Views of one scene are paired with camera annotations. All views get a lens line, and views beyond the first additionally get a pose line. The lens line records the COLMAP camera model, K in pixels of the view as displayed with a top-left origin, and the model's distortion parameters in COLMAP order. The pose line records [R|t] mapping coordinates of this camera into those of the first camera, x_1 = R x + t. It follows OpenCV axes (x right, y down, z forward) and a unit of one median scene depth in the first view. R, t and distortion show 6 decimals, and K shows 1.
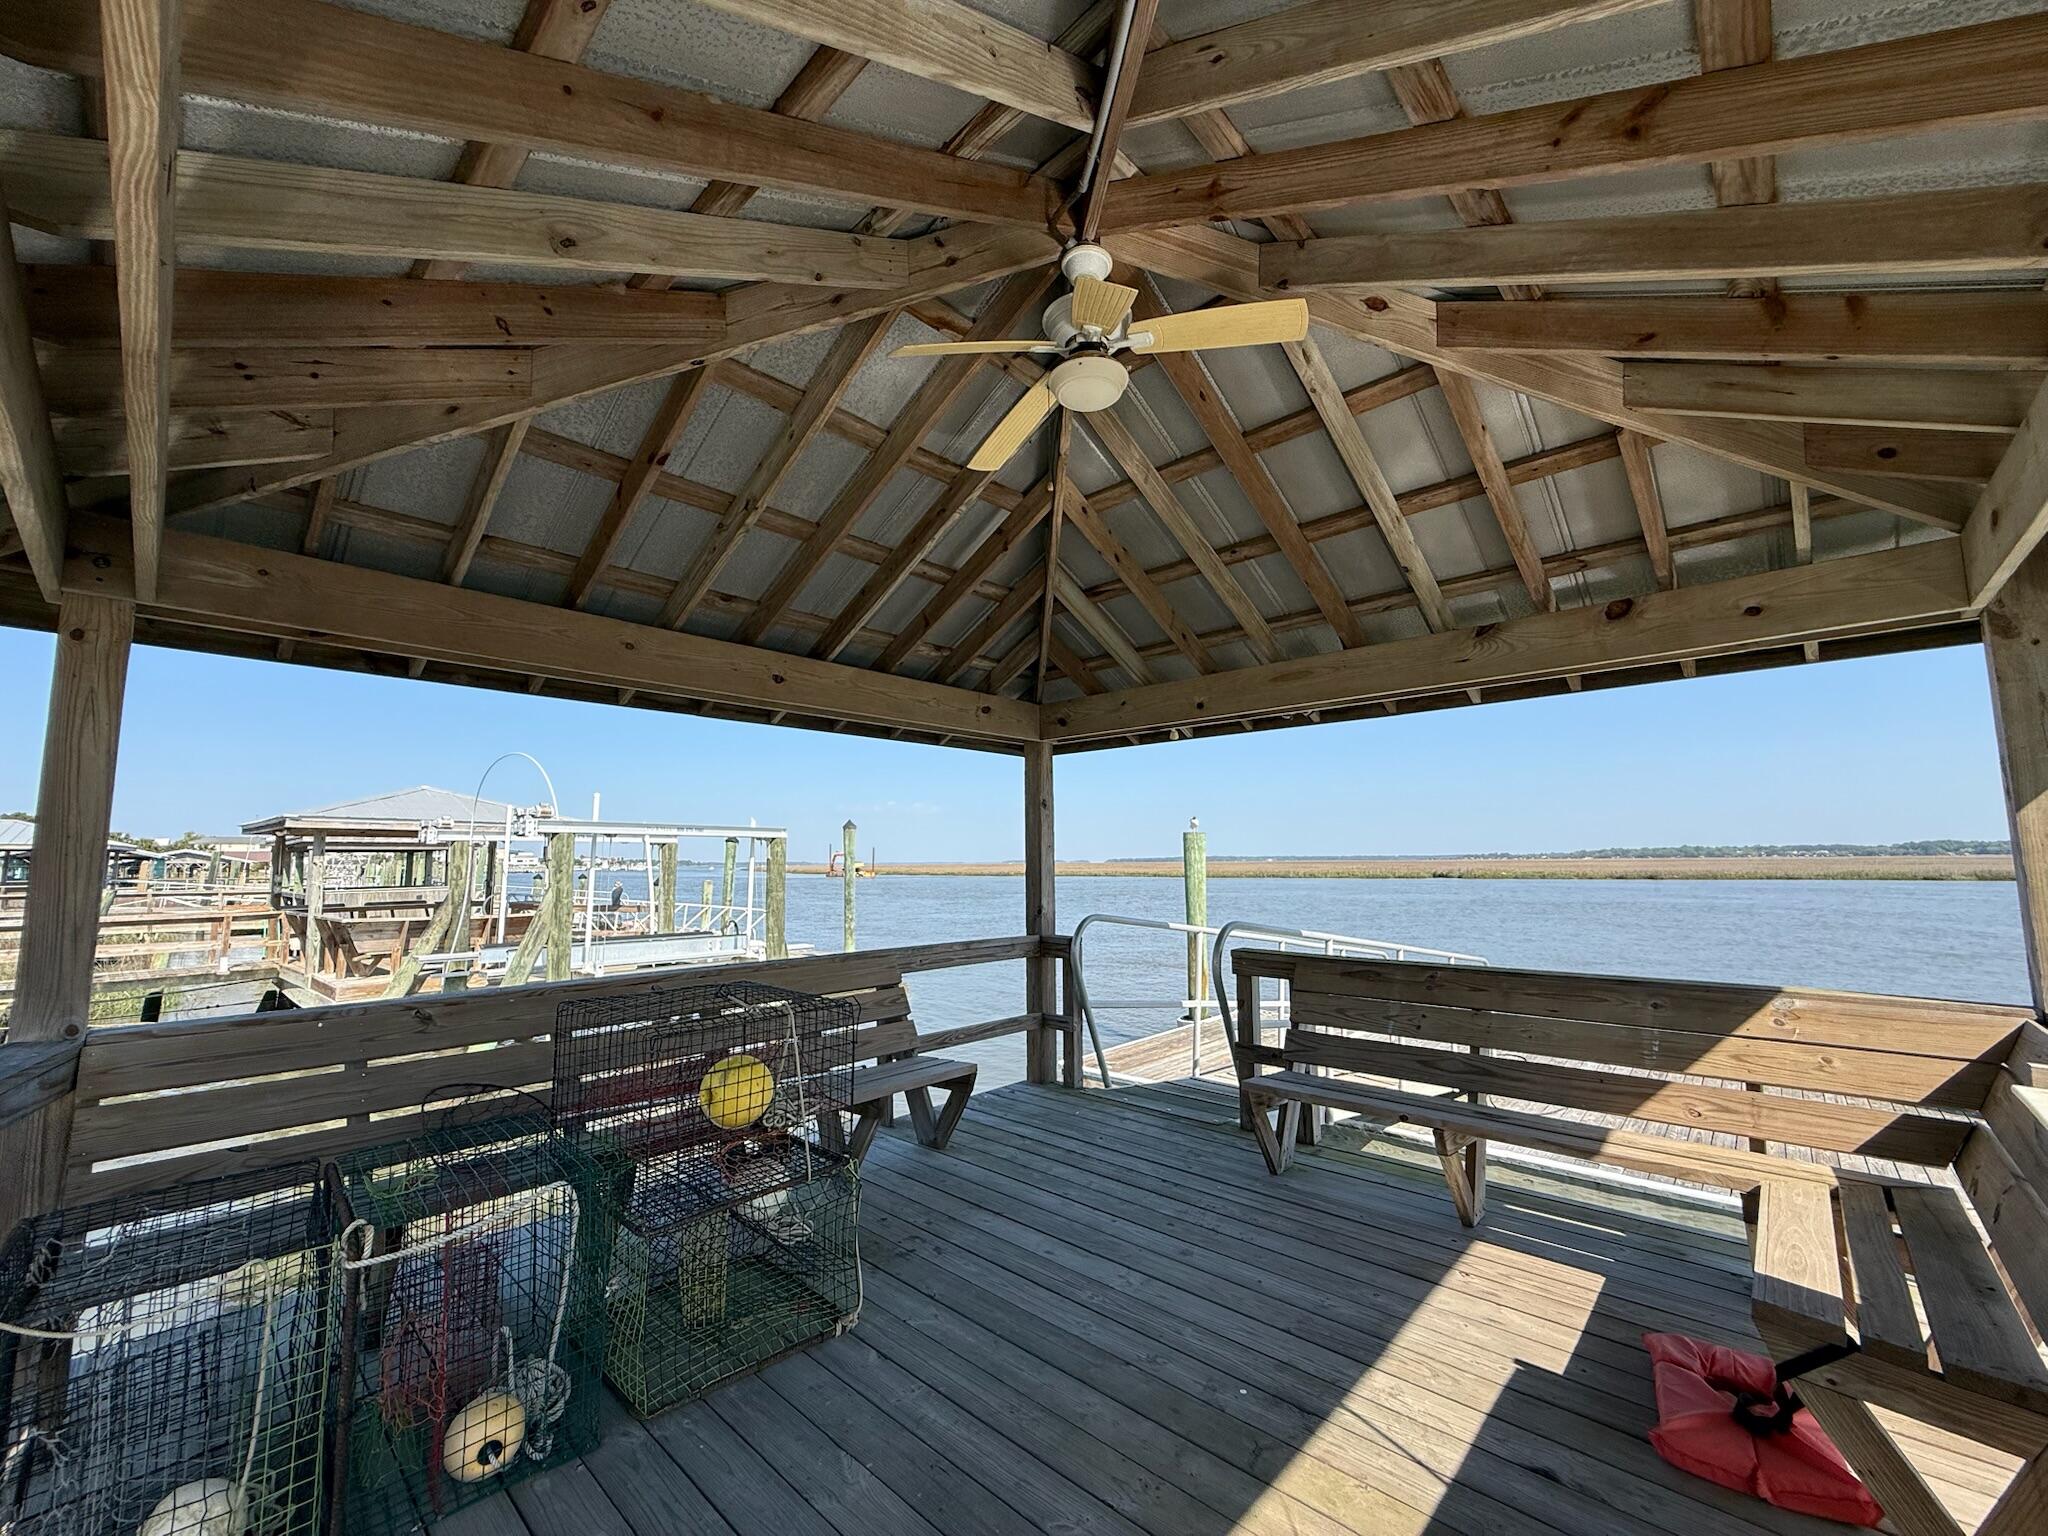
lens RADIAL K [[813.8, 0, 1018.2], [0, 813.8, 767.4], [0, 0, 1]] dist [-0.001239, -0.000036]
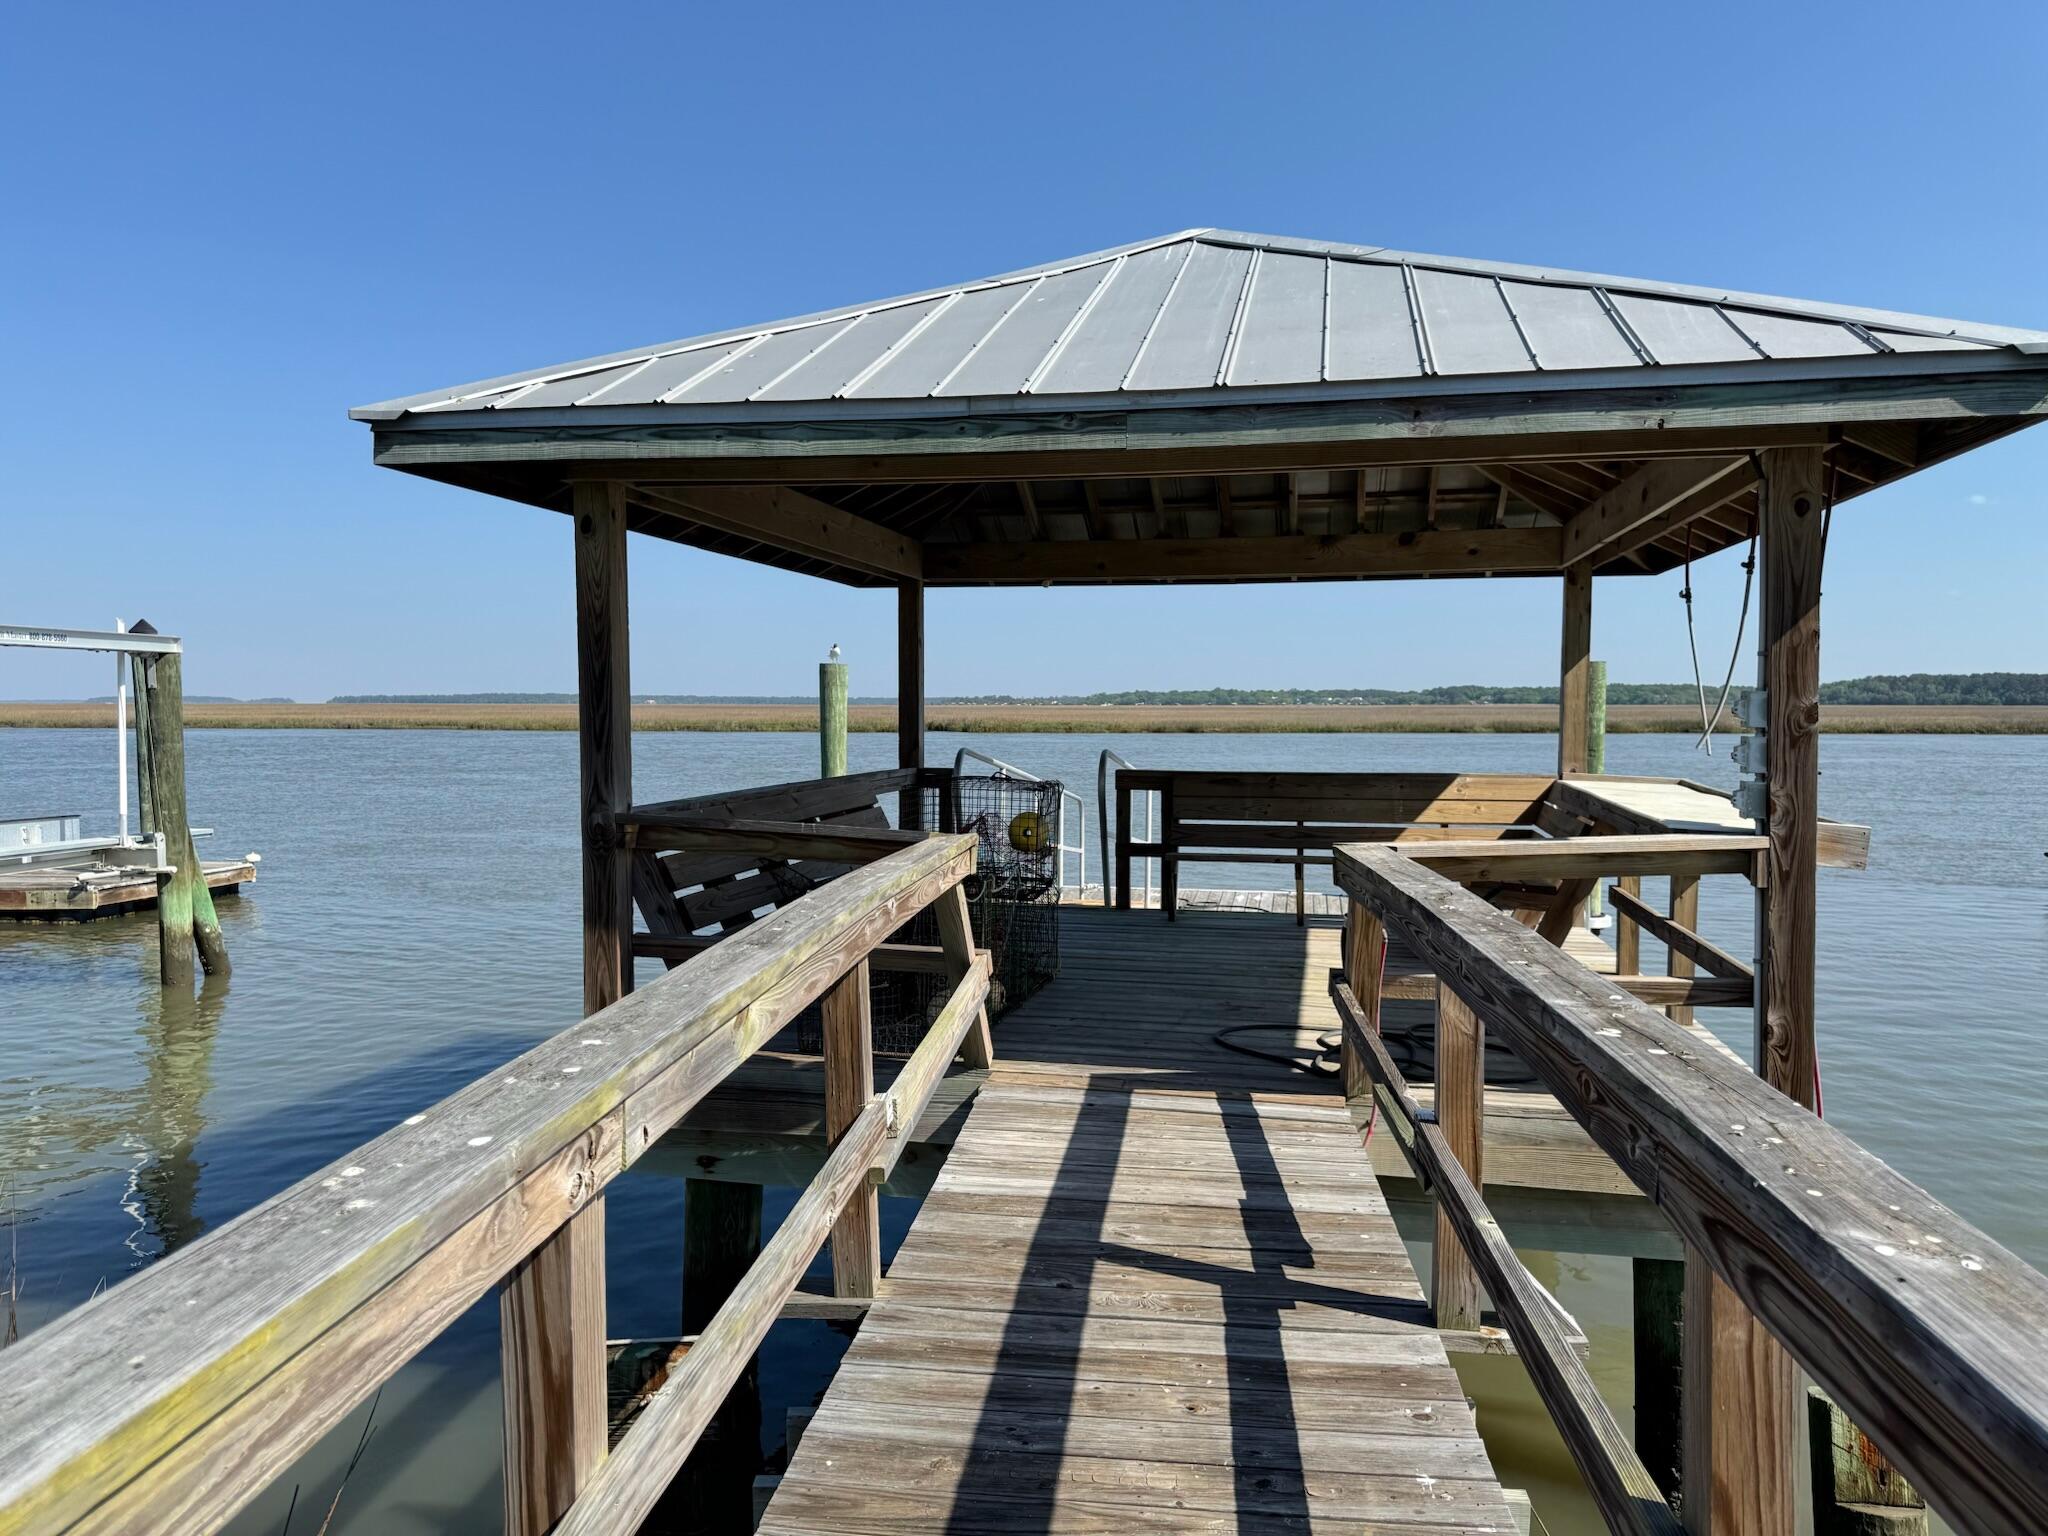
lens RADIAL K [[1433.7, 0, 1020.3], [0, 1433.7, 784.7], [0, 0, 1]] dist [0.074725, -0.100689]
pose [[0.853222, -0.020122, 0.521159, -1.187533], [-0.068913, 0.986145, 0.150897, -0.085082], [-0.516975, -0.164663, 0.840014, -0.897833]]
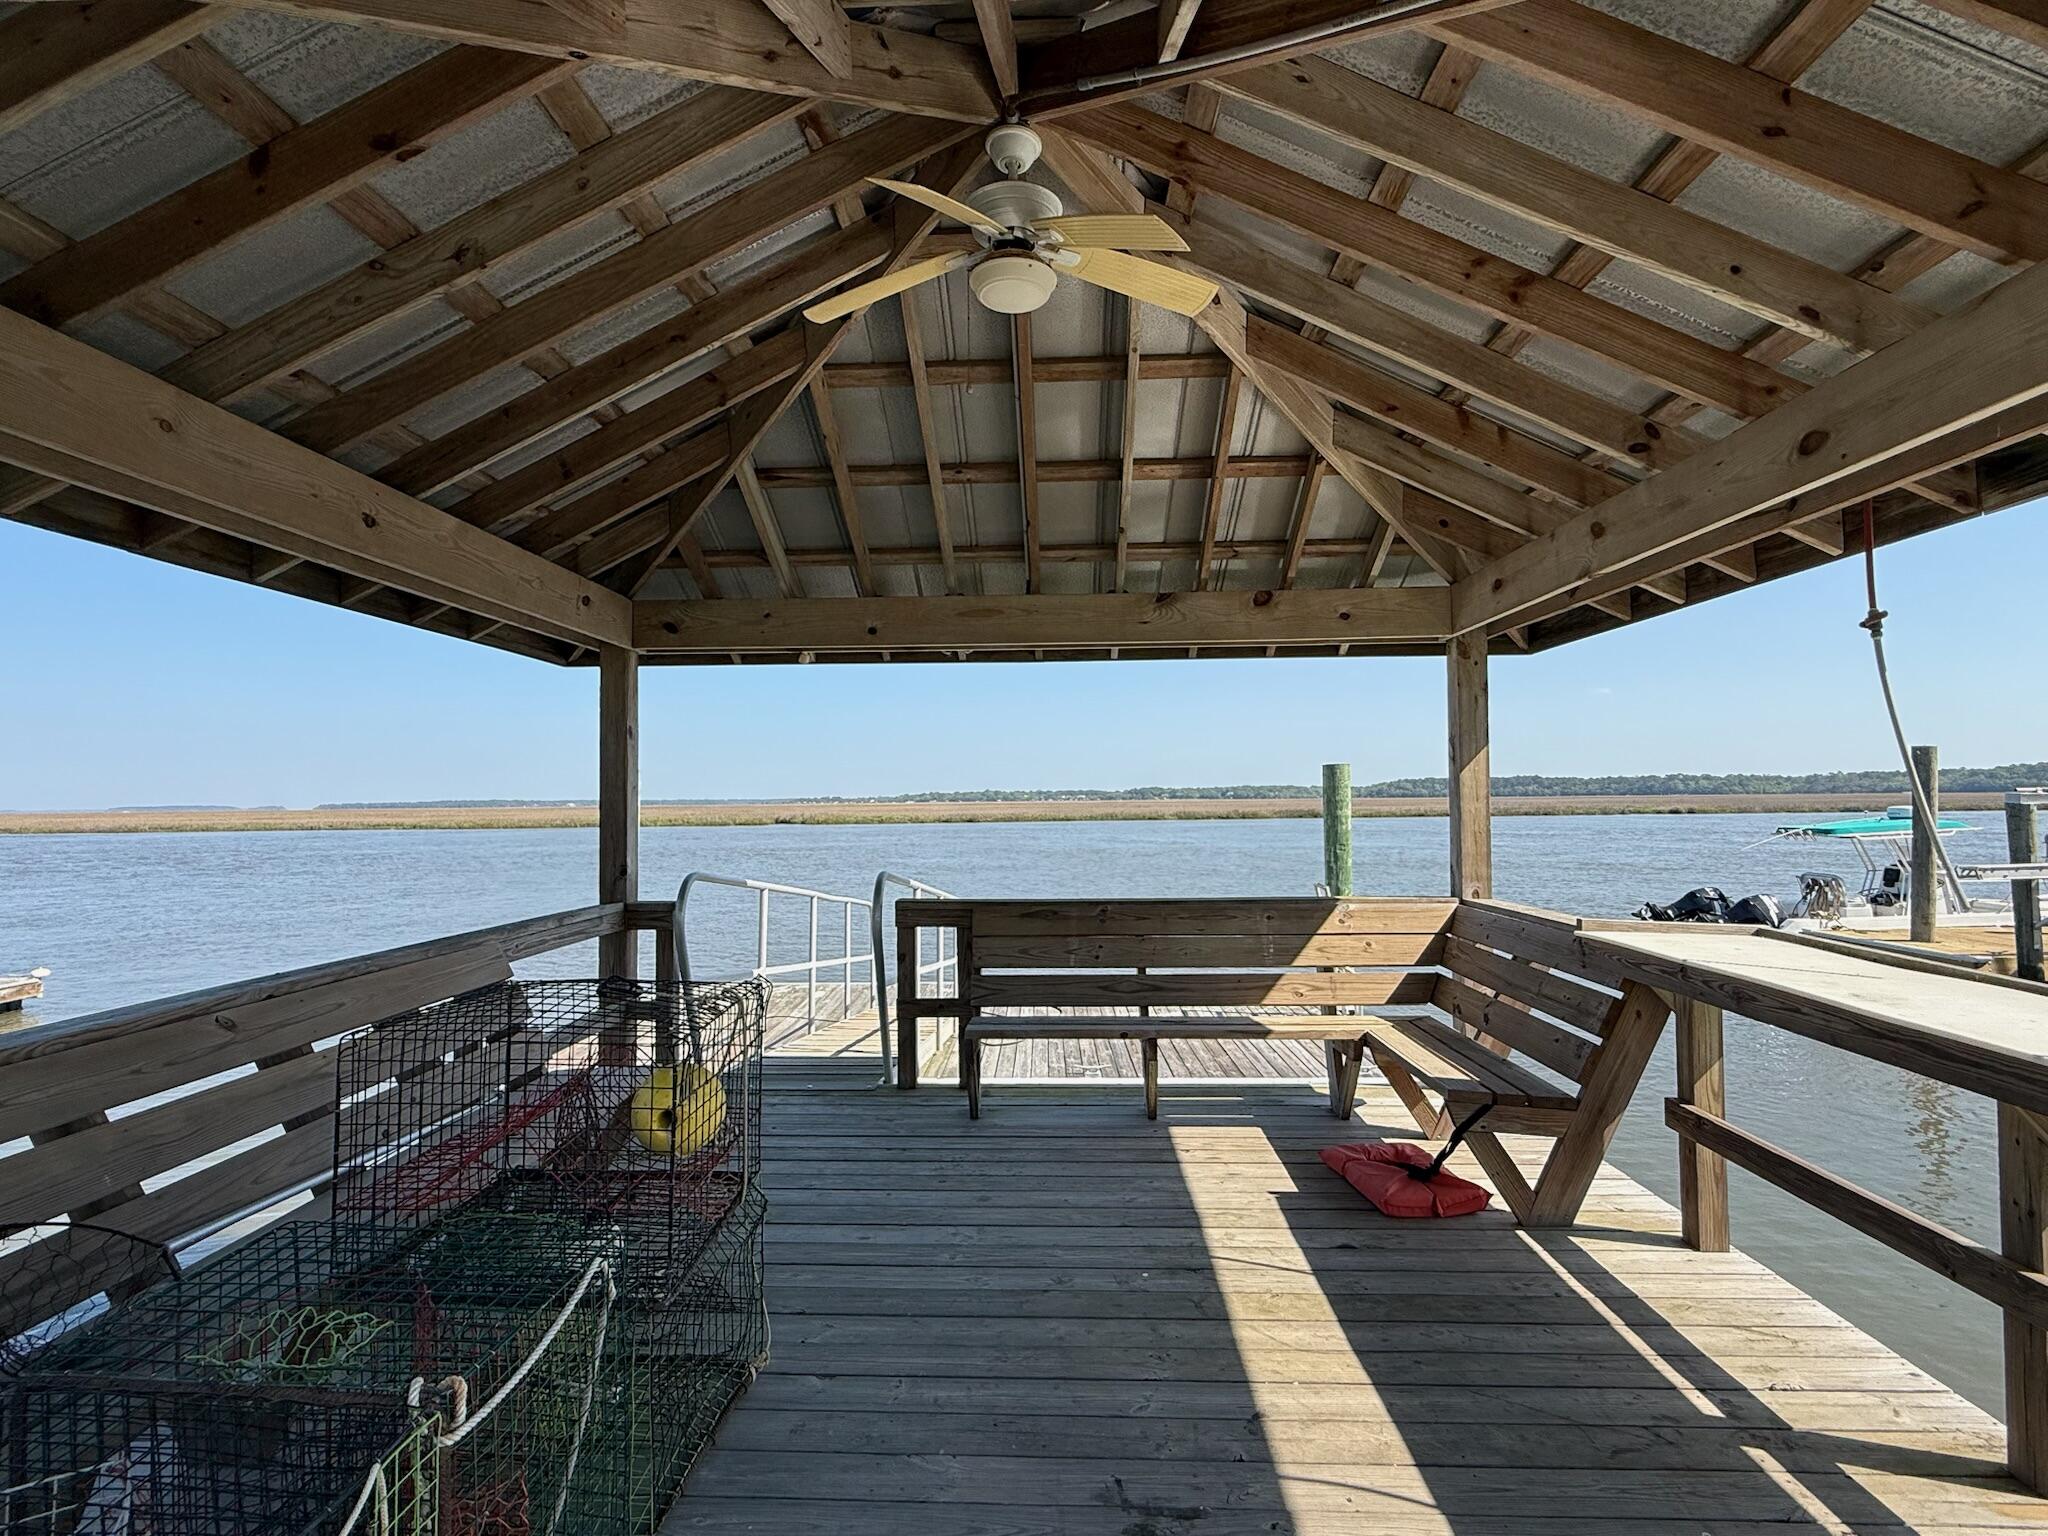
lens RADIAL K [[1010.3, 0, 1019.0], [0, 1010.3, 765.8], [0, 0, 1]] dist [-0.000132, -0.001354]
pose [[0.754237, 0.022871, 0.656204, -0.463488], [-0.071914, 0.996258, 0.047935, 0.007807], [-0.652653, -0.083344, 0.753059, 0.072590]]
